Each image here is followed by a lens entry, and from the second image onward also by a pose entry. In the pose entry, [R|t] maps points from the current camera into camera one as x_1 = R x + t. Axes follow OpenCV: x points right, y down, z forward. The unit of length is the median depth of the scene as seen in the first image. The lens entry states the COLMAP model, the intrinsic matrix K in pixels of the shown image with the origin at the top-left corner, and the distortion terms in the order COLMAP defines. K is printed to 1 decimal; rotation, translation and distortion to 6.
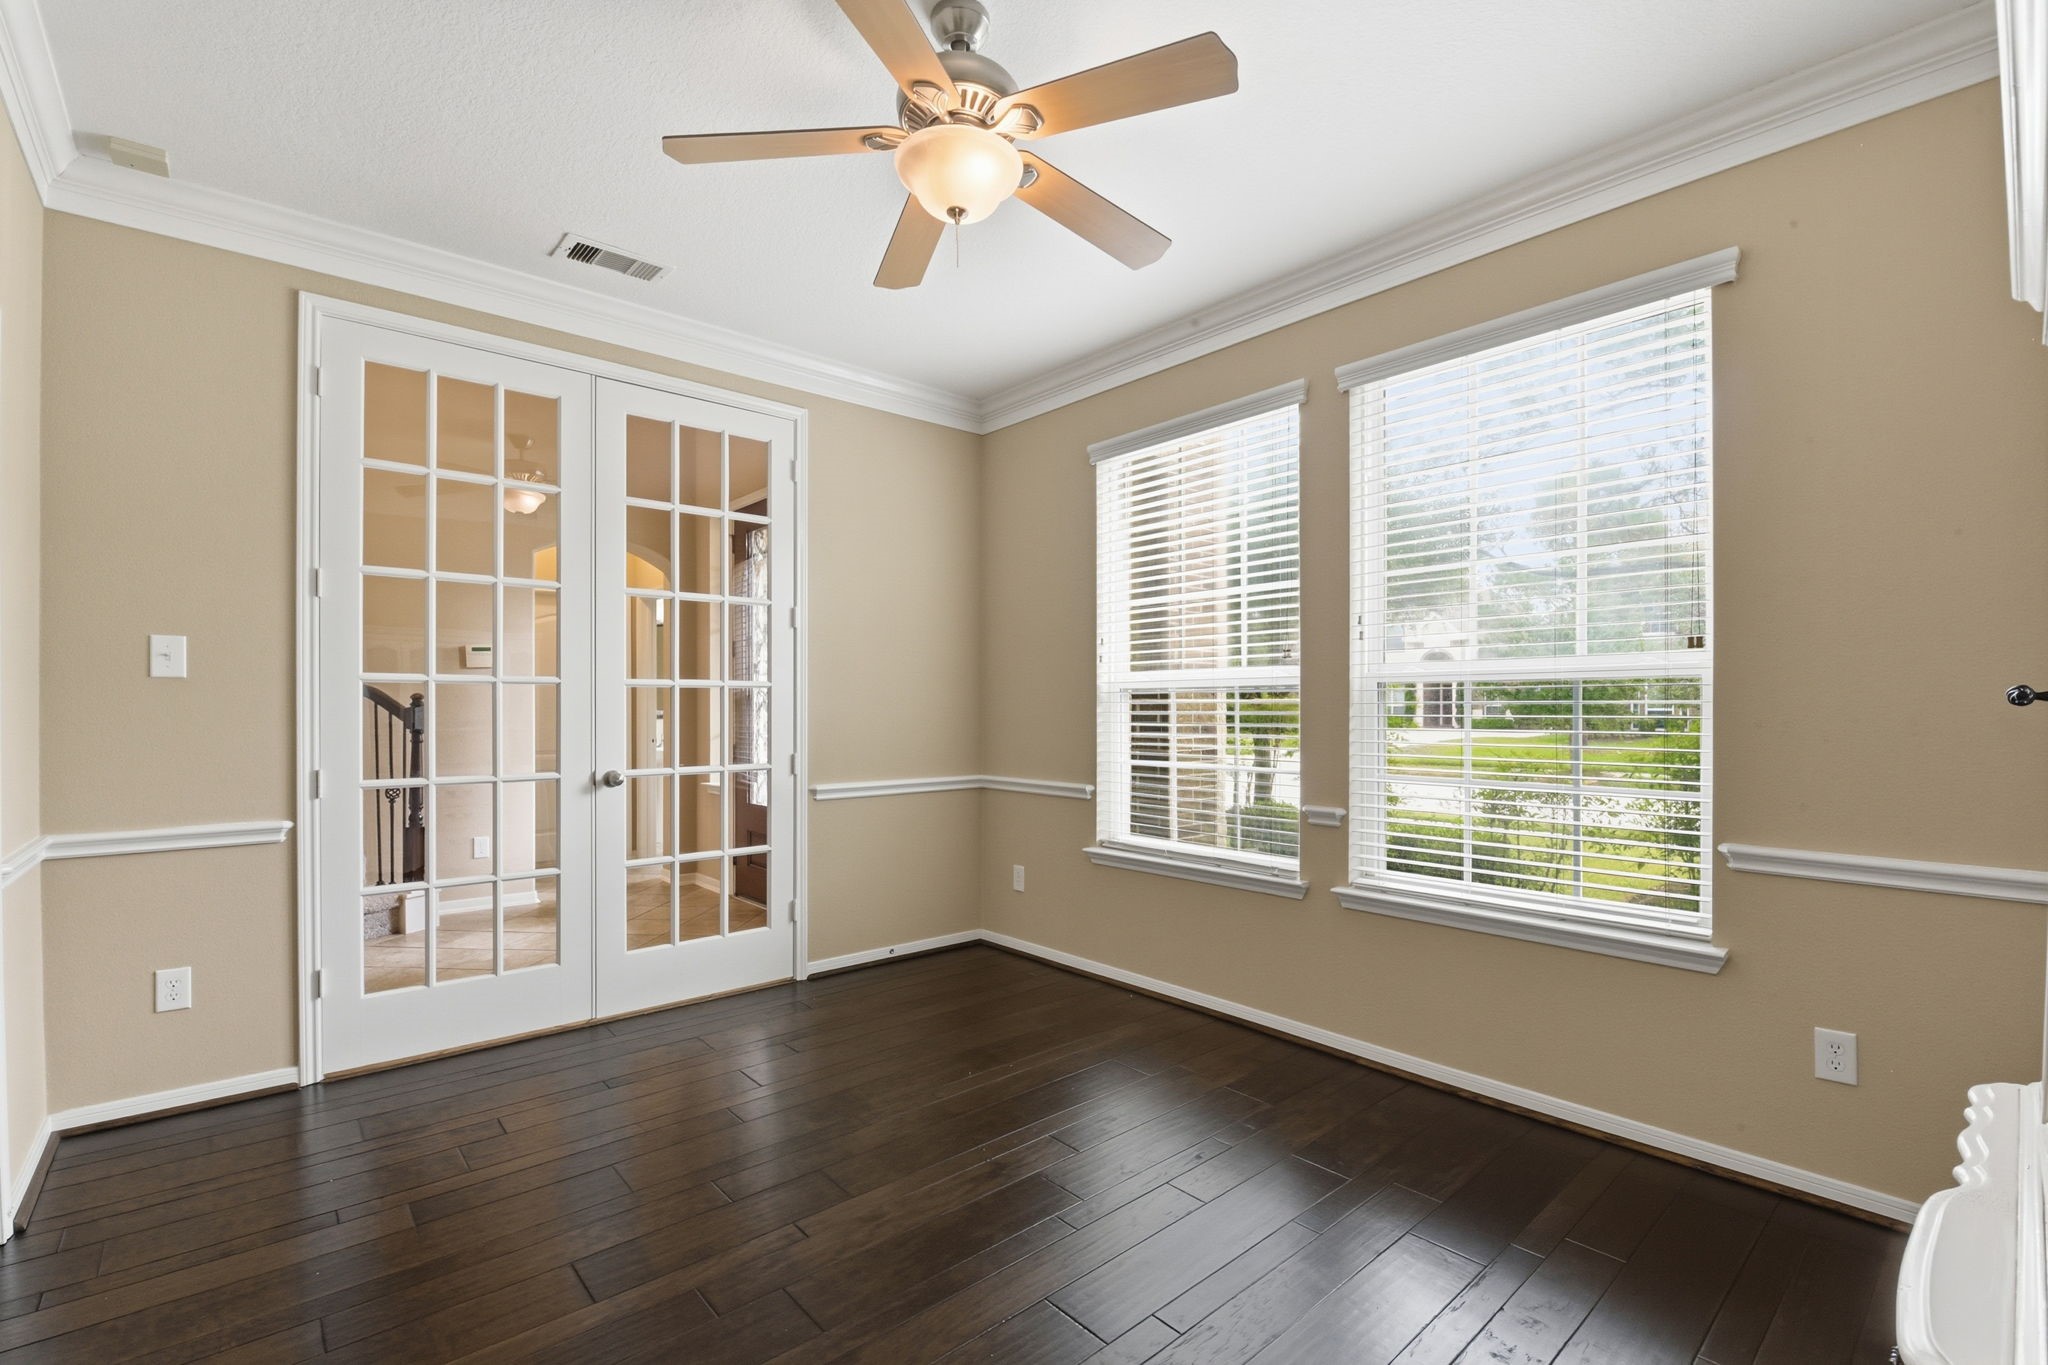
lens RADIAL K [[901.4, 0, 1023.1], [0, 901.4, 692.0], [0, 0, 1]] dist [-0.006568, -0.006375]
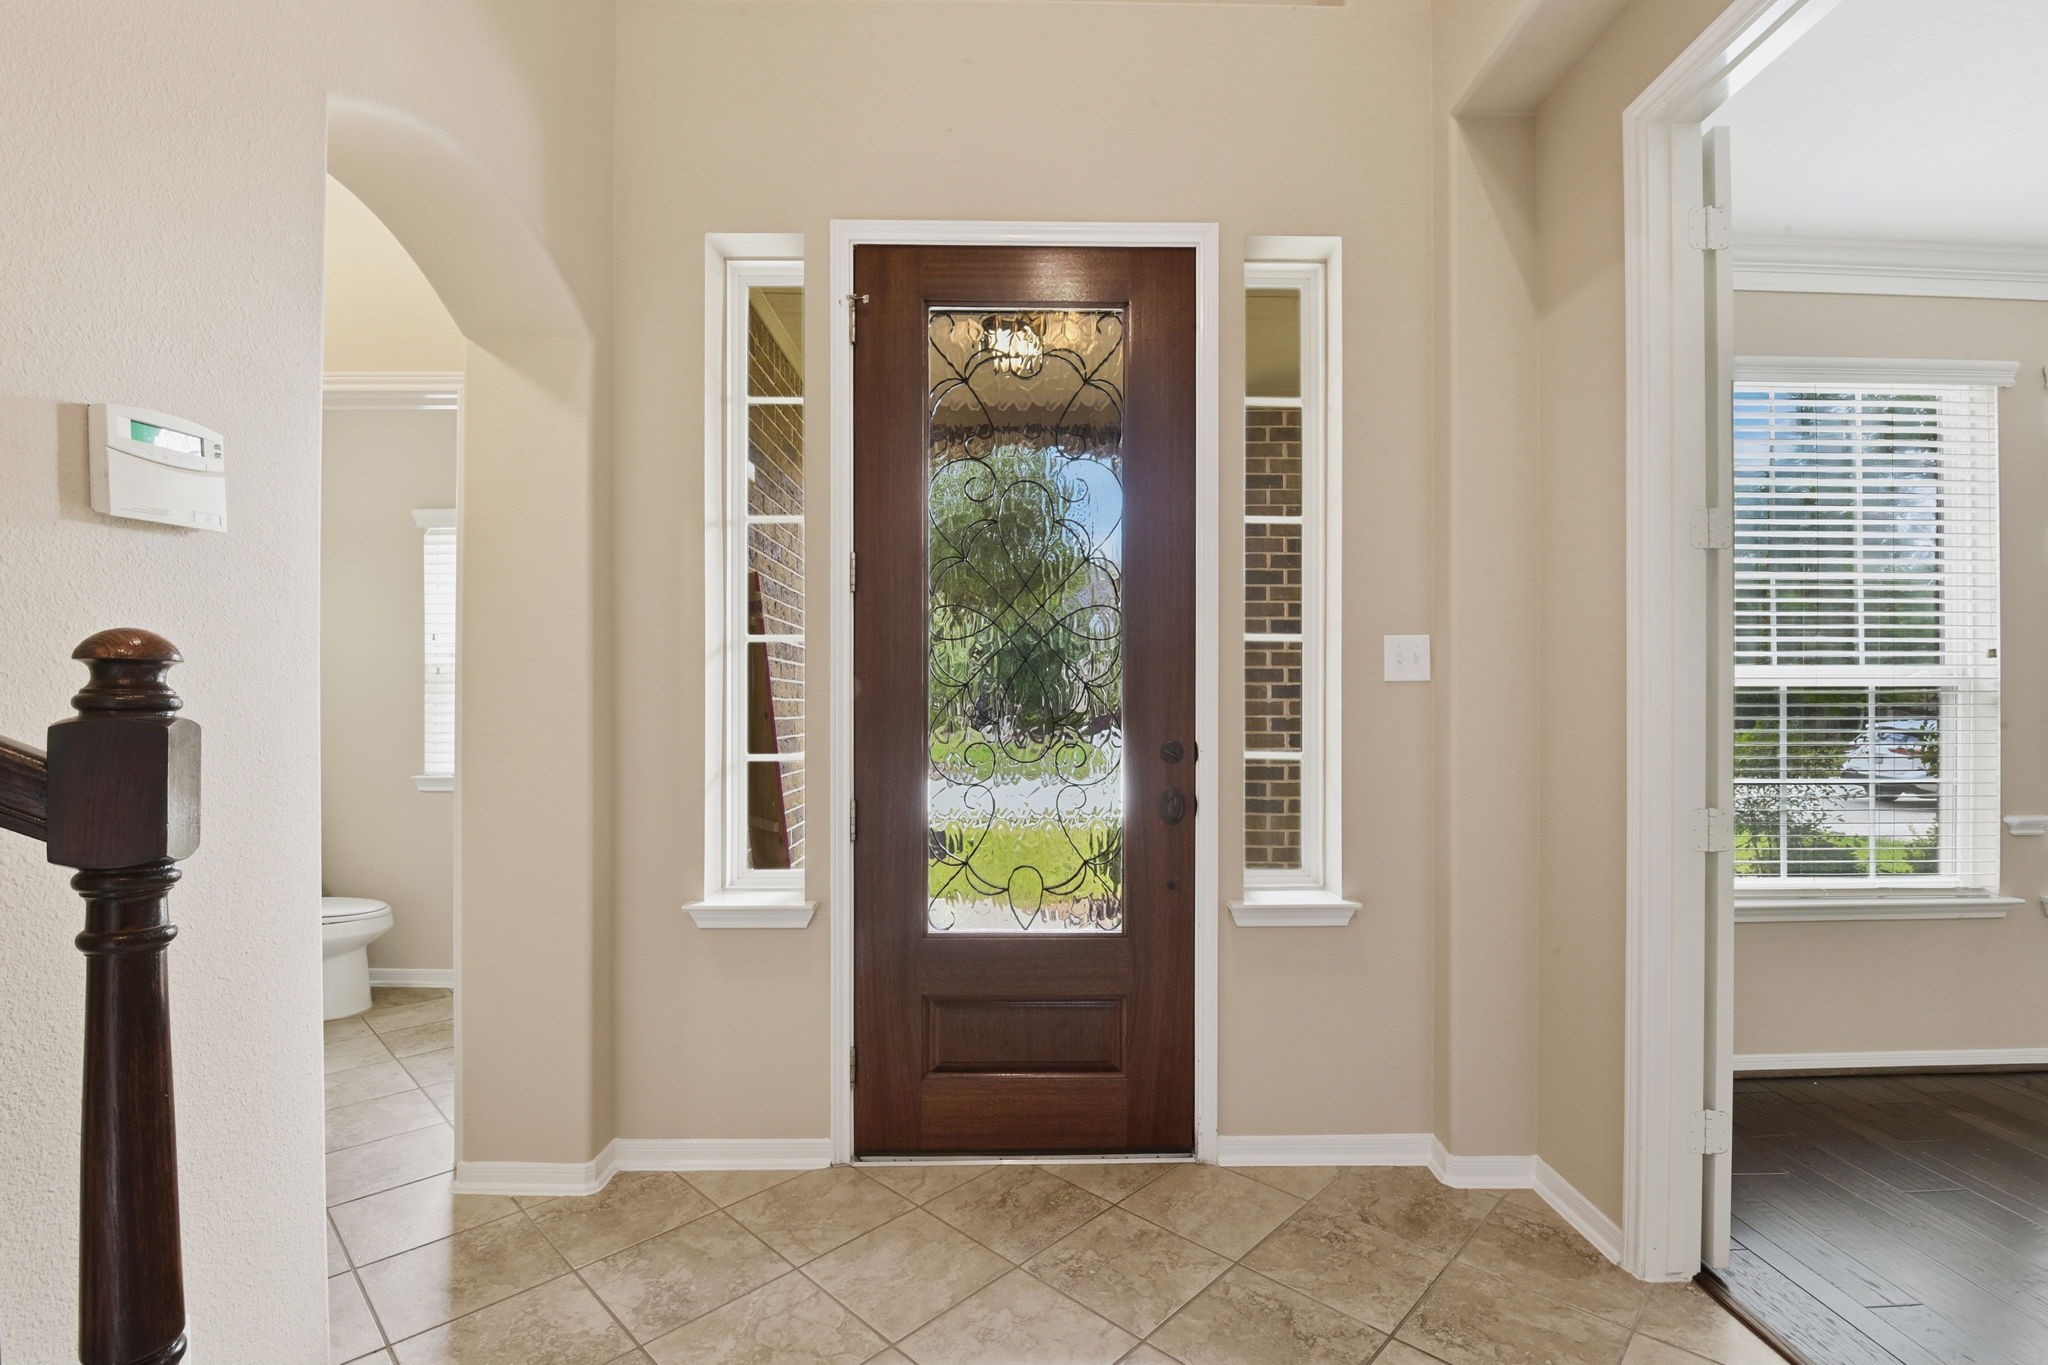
lens RADIAL K [[901.4, 0, 1029.4], [0, 901.4, 697.7], [0, 0, 1]] dist [-0.006568, -0.006375]
pose [[0.626828, 0.010561, 0.779086, -0.950837], [-0.012532, 0.999915, -0.003471, 0.016814], [-0.779057, -0.007588, 0.626907, 1.106481]]
